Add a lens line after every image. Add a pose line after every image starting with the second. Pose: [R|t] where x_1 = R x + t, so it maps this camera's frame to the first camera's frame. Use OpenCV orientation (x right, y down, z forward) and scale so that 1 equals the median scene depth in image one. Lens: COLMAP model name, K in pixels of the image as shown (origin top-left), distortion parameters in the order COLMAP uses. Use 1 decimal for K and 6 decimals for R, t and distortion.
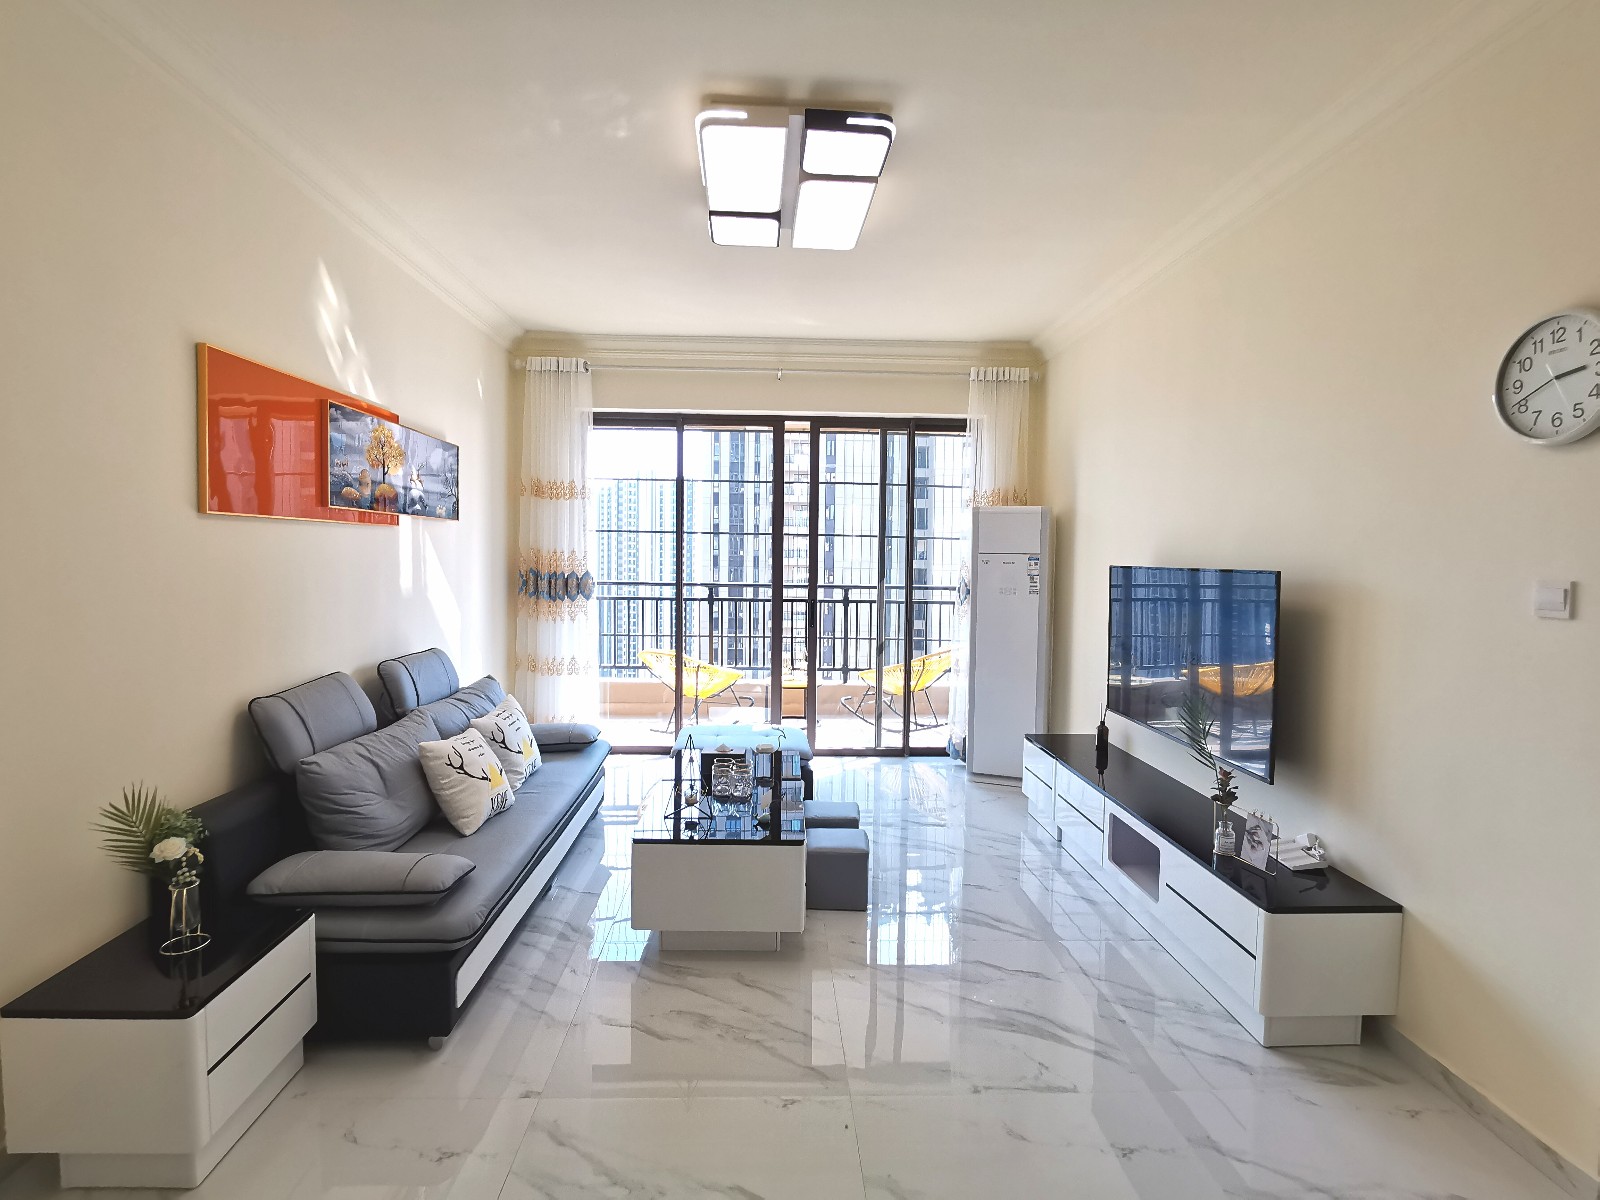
lens RADIAL K [[771.8, 0, 791.8], [0, 771.8, 585.3], [0, 0, 1]] dist [0.004148, -0.009402]
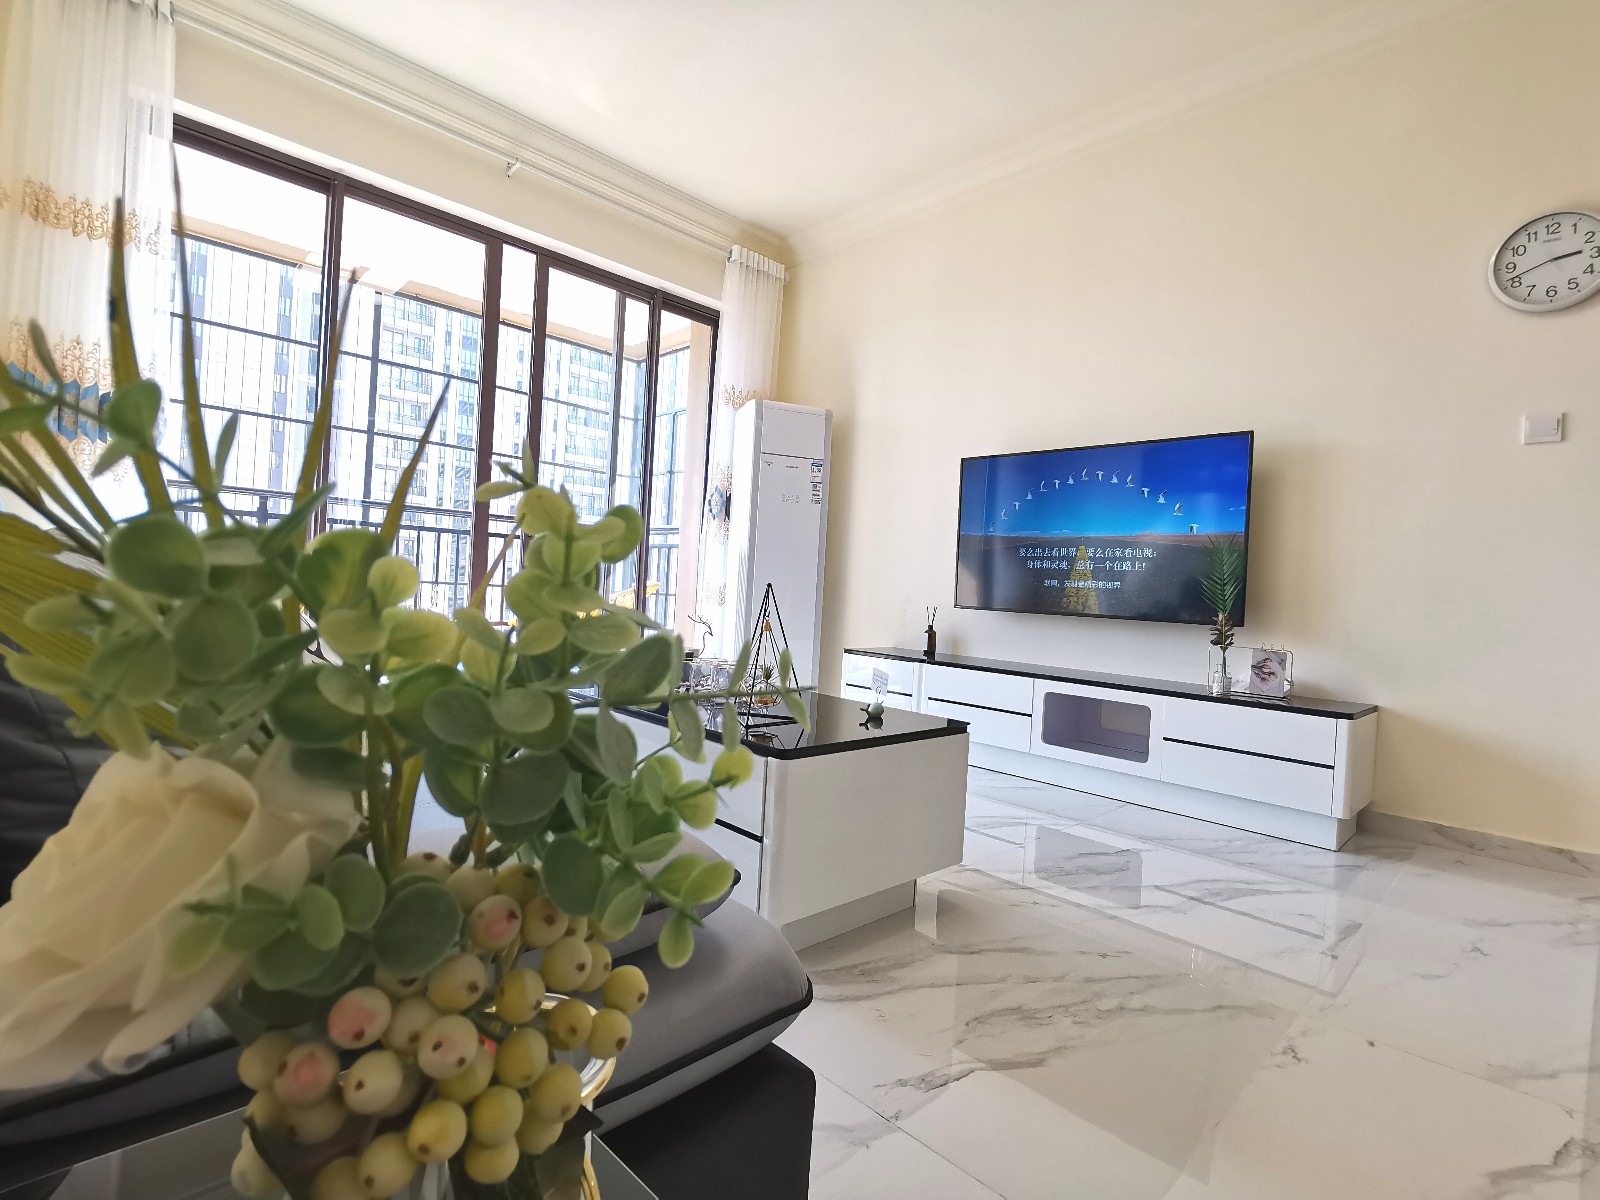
lens RADIAL K [[771.8, 0, 791.8], [0, 771.8, 585.3], [0, 0, 1]] dist [0.004148, -0.009402]
pose [[0.734997, 0.031666, 0.677331, -0.327324], [-0.017898, 0.999467, -0.027305, 0.135663], [-0.677834, 0.007946, 0.735172, 0.356027]]
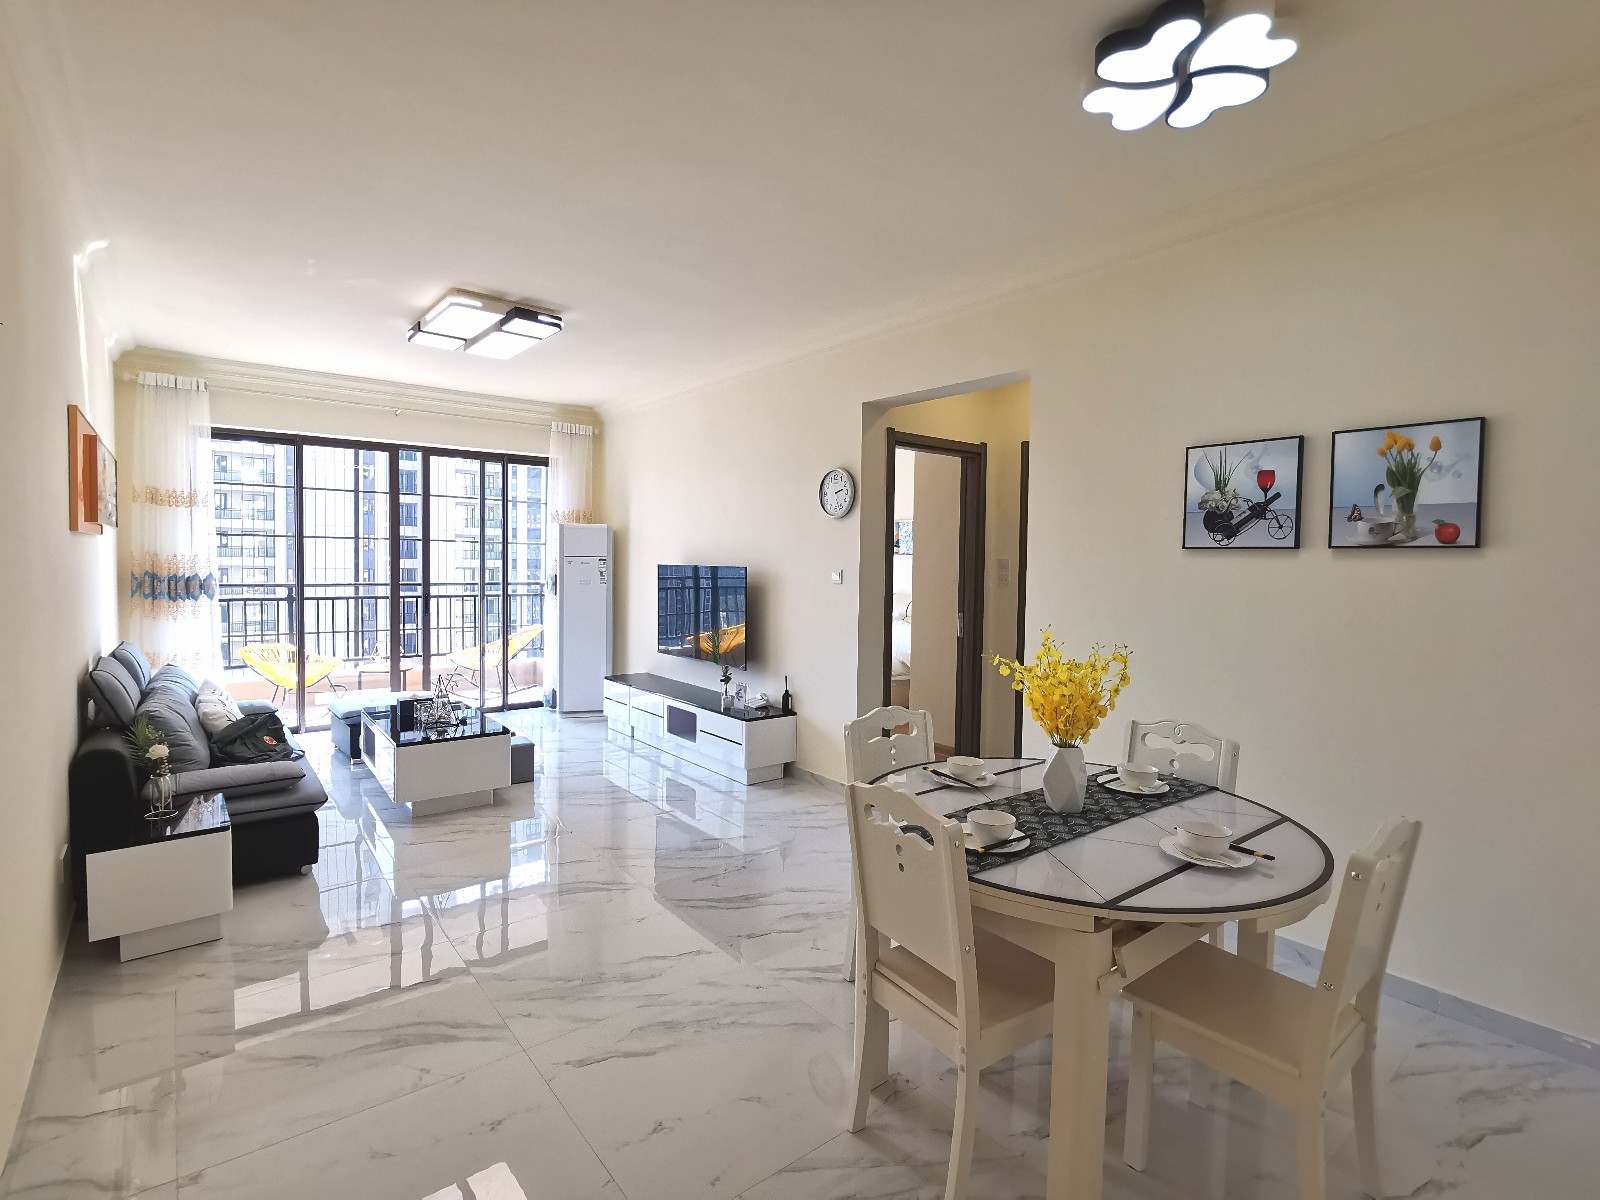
lens RADIAL K [[771.8, 0, 791.8], [0, 771.8, 585.3], [0, 0, 1]] dist [0.004148, -0.009402]
pose [[0.807497, -0.022970, 0.589424, -0.269507], [0.022094, 0.999718, 0.008690, 0.008597], [-0.589458, 0.006005, 0.807777, -0.407219]]
